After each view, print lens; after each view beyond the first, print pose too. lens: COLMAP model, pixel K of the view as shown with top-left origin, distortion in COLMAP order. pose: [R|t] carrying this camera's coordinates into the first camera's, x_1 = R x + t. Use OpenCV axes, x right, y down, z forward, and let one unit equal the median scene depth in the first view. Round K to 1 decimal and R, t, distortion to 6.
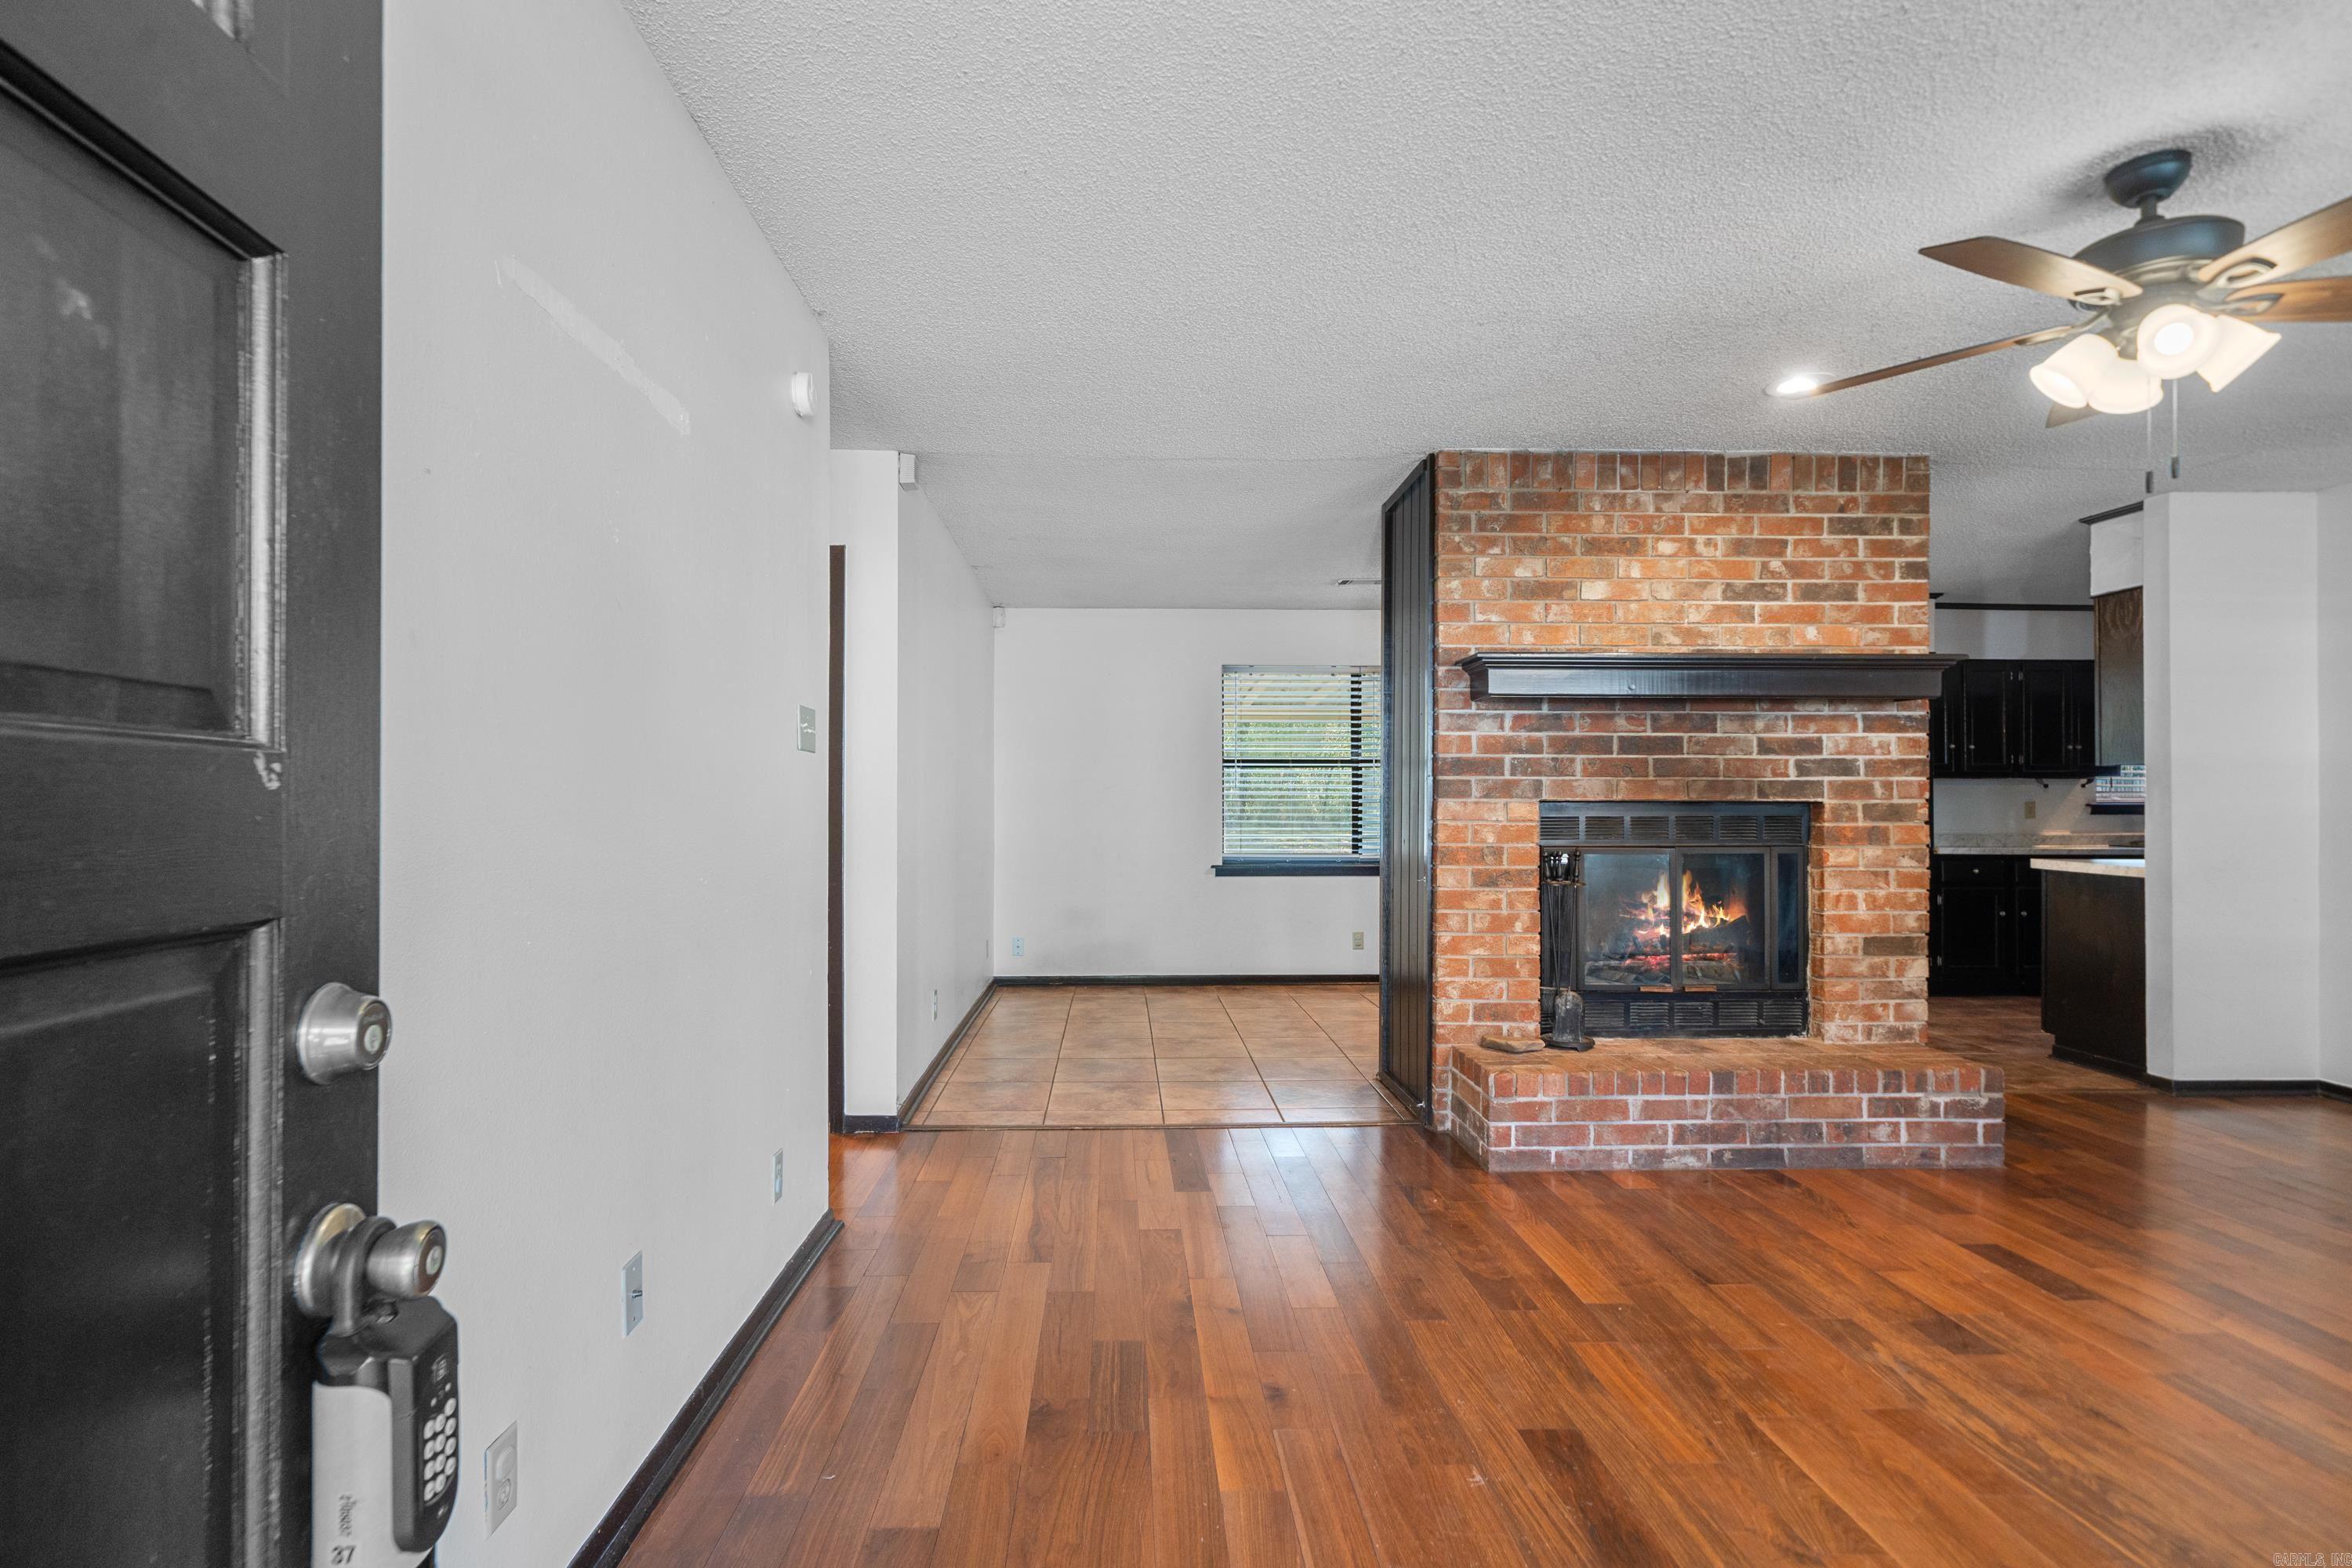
lens RADIAL K [[1181.8, 0, 1135.0], [0, 1181.8, 803.7], [0, 0, 1]] dist [0.001358, 0.001441]
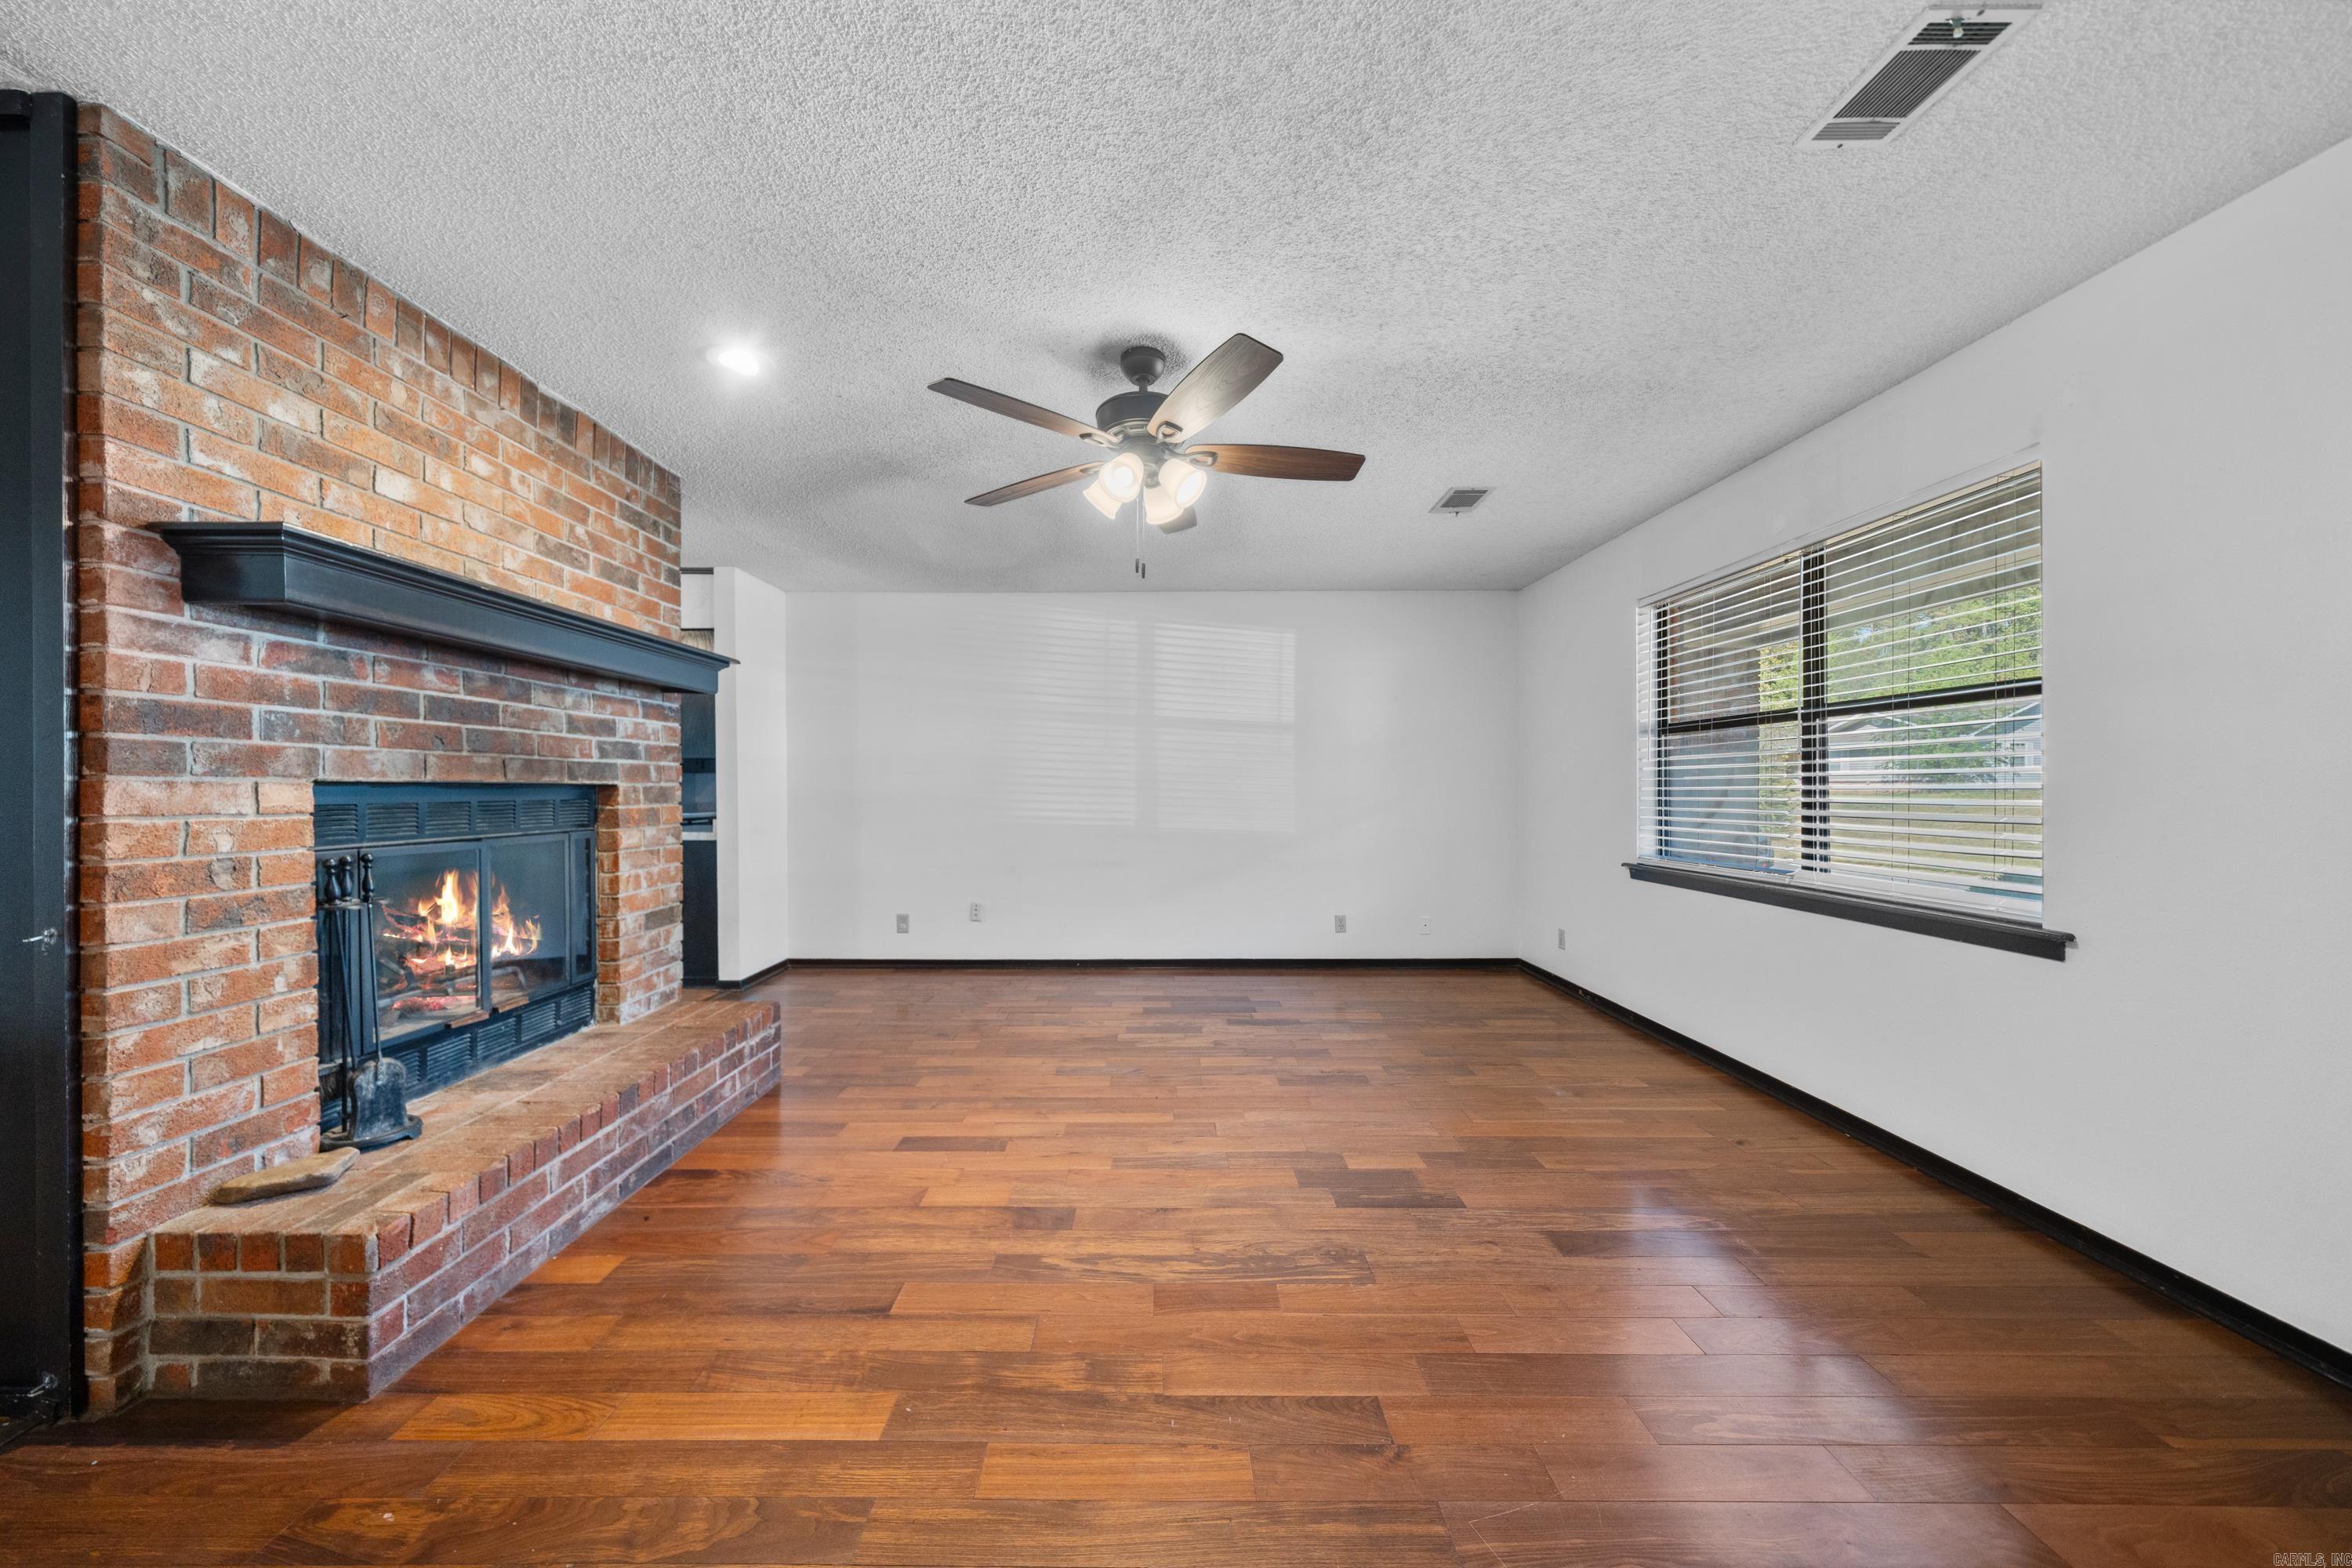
lens RADIAL K [[803.9, 0, 1160.3], [0, 803.9, 793.5], [0, 0, 1]] dist [-0.004276, 0.000639]
pose [[0.017773, -0.007467, 0.999814, -0.086731], [-0.001308, 0.999971, 0.007491, 0.000330], [-0.999841, -0.001441, 0.017762, 0.530297]]
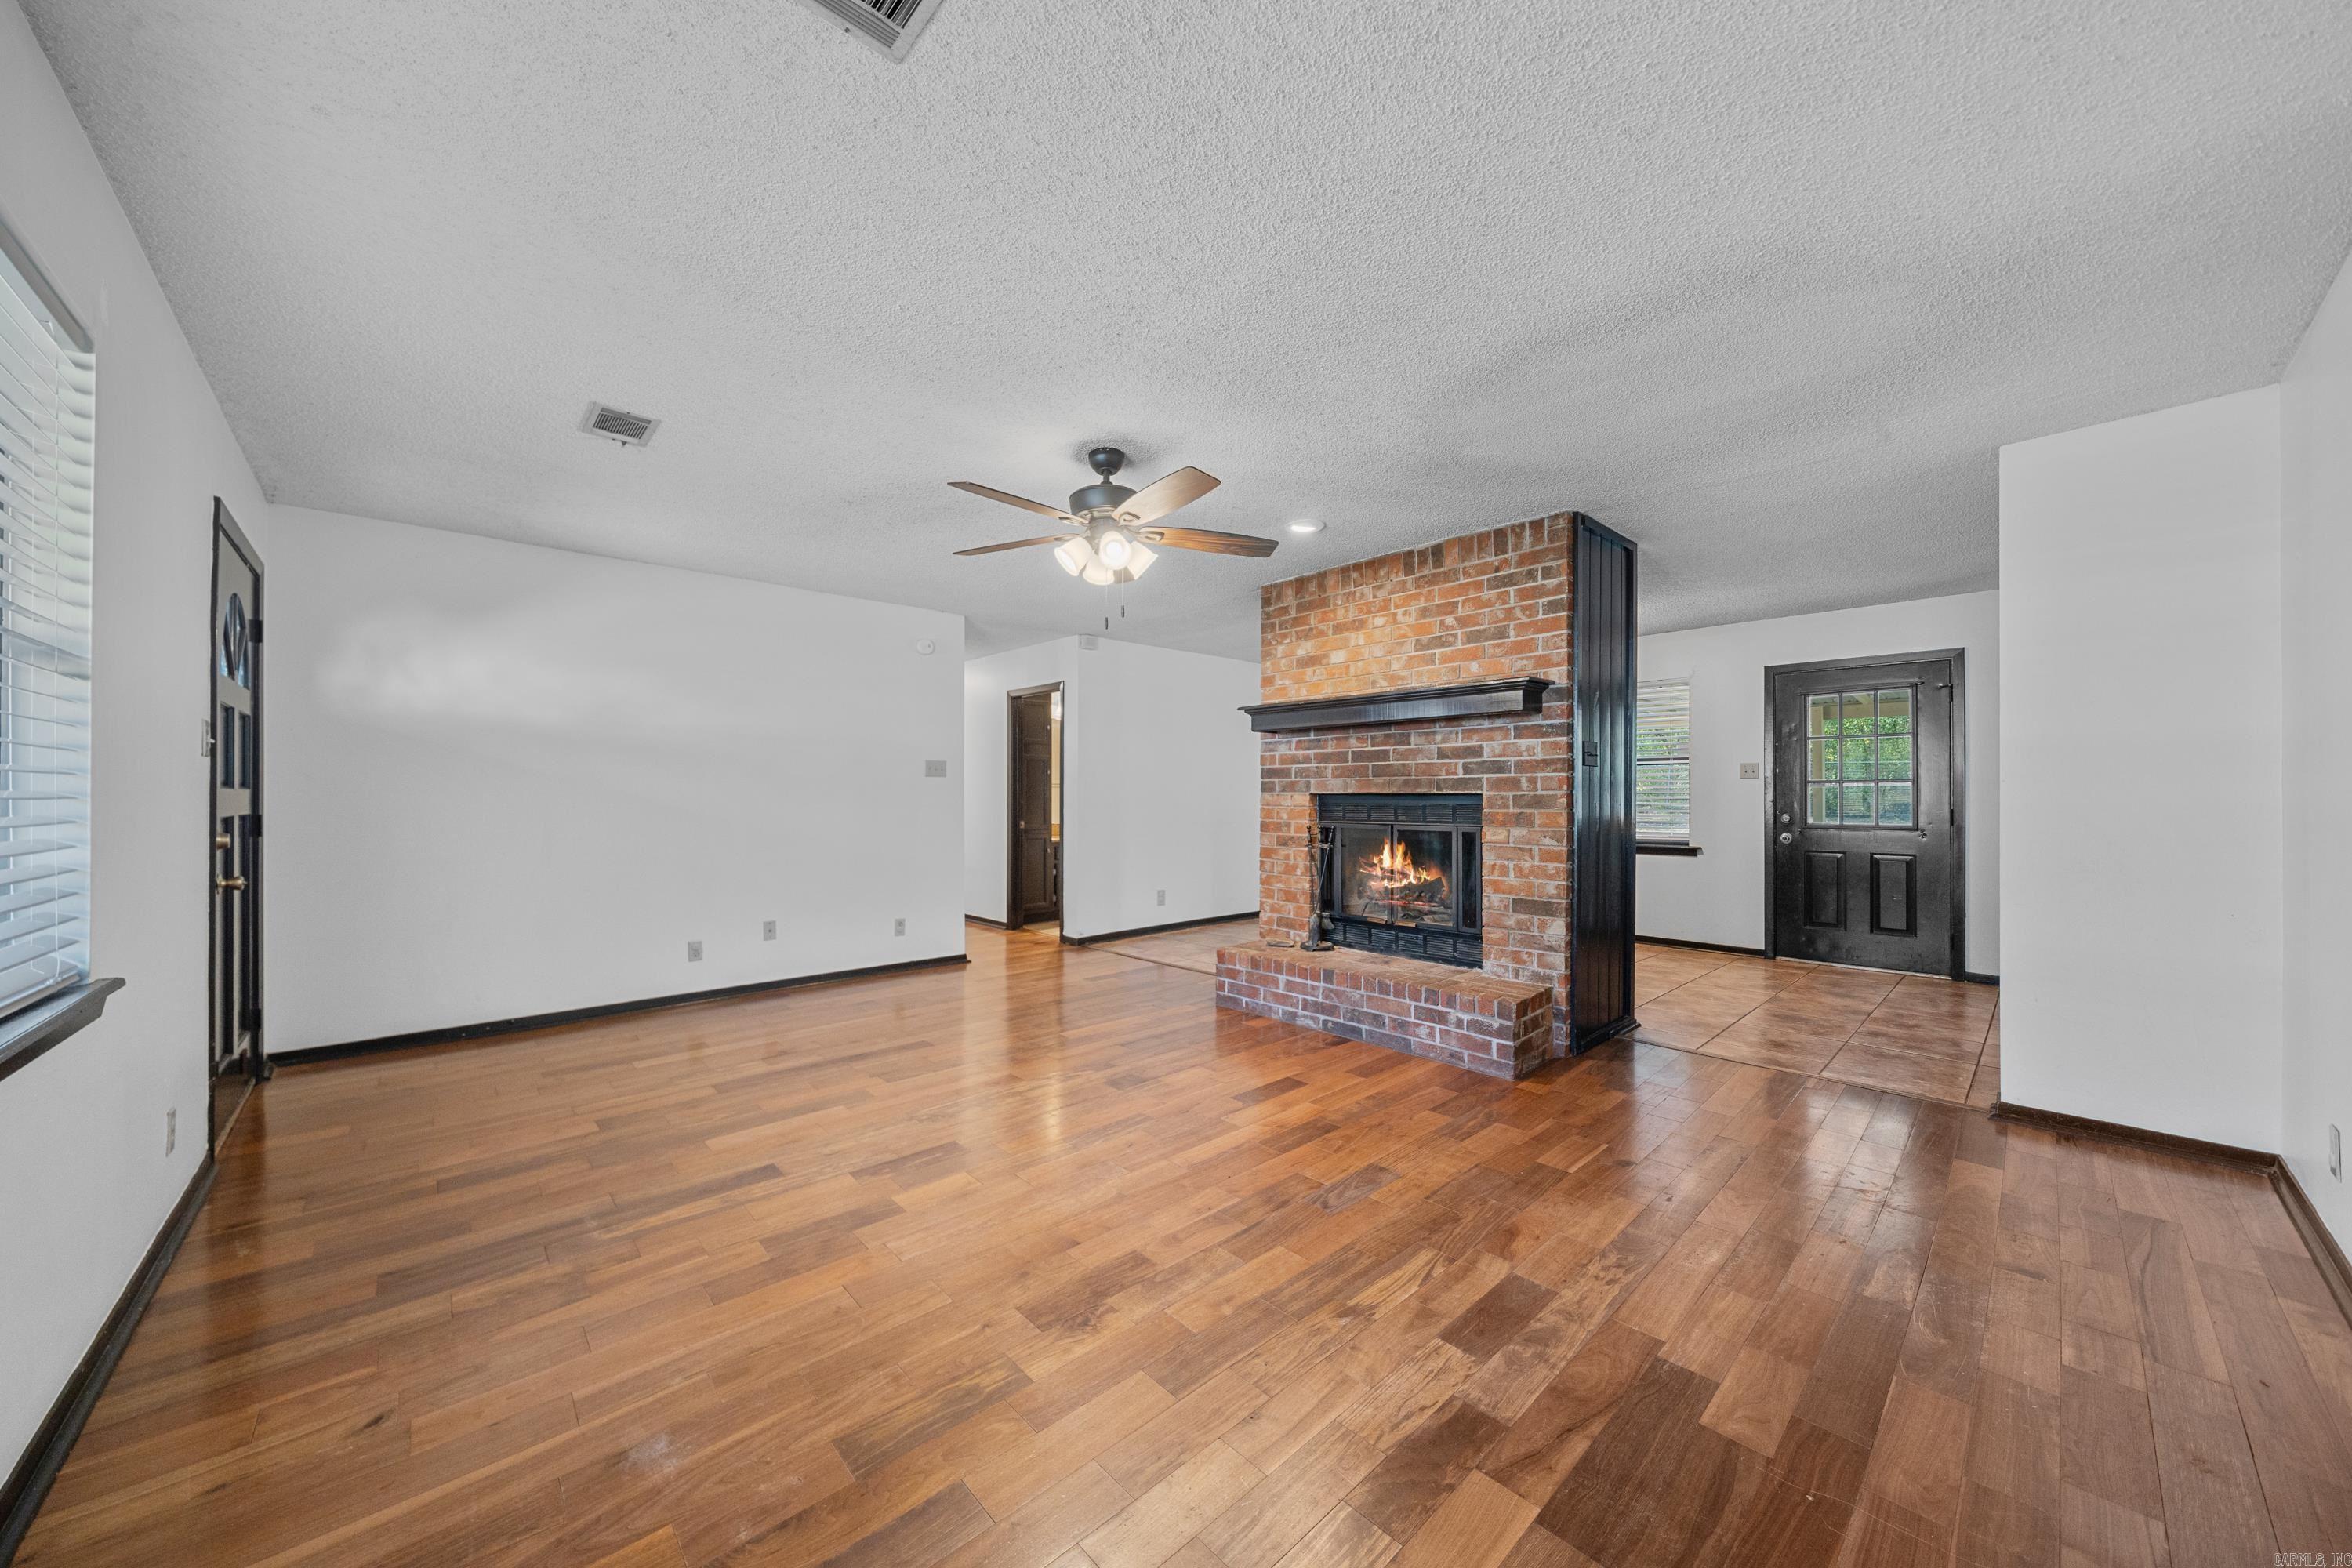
lens RADIAL K [[803.9, 0, 1131.6], [0, 803.9, 797.5], [0, 0, 1]] dist [-0.004276, 0.000639]
pose [[0.638590, -0.001393, -0.769546, 1.024048], [0.000792, 0.999999, -0.001153, 0.003864], [0.769547, 0.000127, 0.638590, 0.123008]]
